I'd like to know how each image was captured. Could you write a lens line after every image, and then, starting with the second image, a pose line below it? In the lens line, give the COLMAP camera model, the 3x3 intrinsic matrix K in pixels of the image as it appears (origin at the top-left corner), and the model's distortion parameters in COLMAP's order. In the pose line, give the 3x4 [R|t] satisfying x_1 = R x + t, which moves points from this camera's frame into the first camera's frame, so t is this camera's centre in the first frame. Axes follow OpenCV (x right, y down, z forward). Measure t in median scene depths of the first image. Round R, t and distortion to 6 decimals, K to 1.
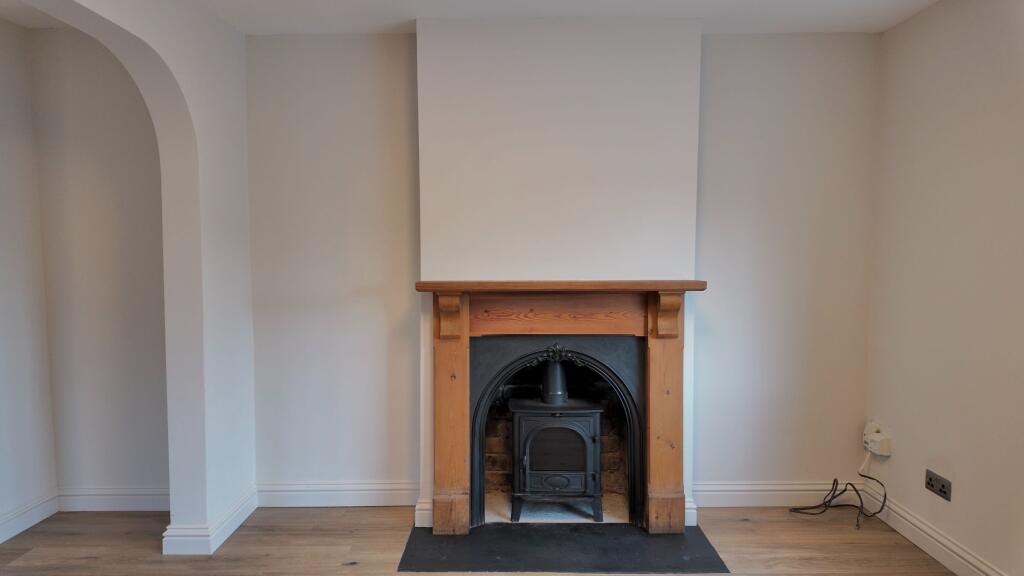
lens RADIAL K [[605.3, 0, 511.5], [0, 605.3, 282.3], [0, 0, 1]] dist [0.080787, -0.079772]
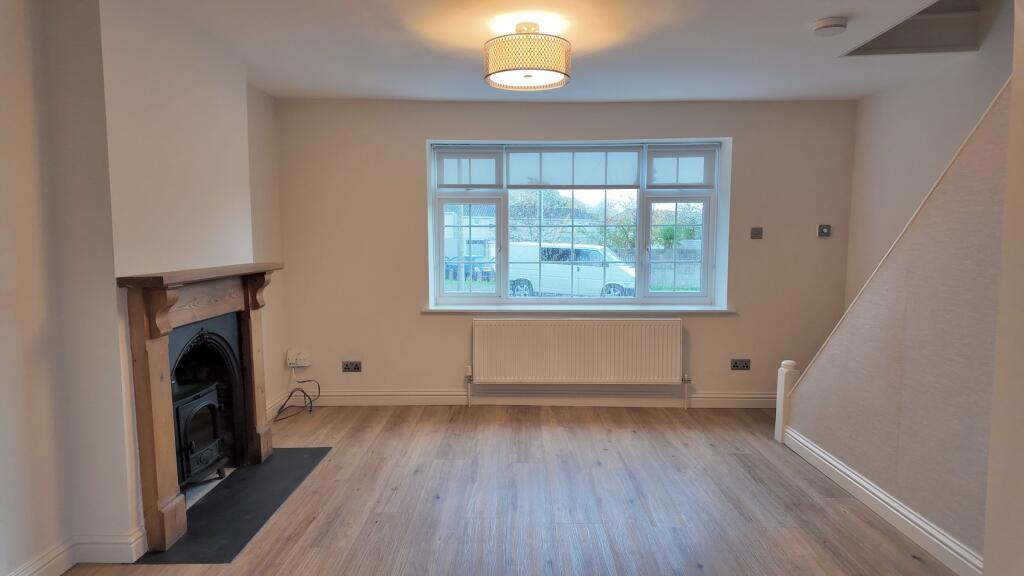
lens RADIAL K [[591.6, 0, 512.0], [0, 591.6, 288.0], [0, 0, 1]] dist [0.065513, -0.078468]
pose [[0.007770, -0.082934, 0.996525, -0.981482], [0.064508, 0.994521, 0.082265, -0.020781], [-0.997887, 0.063644, 0.013077, 0.442391]]
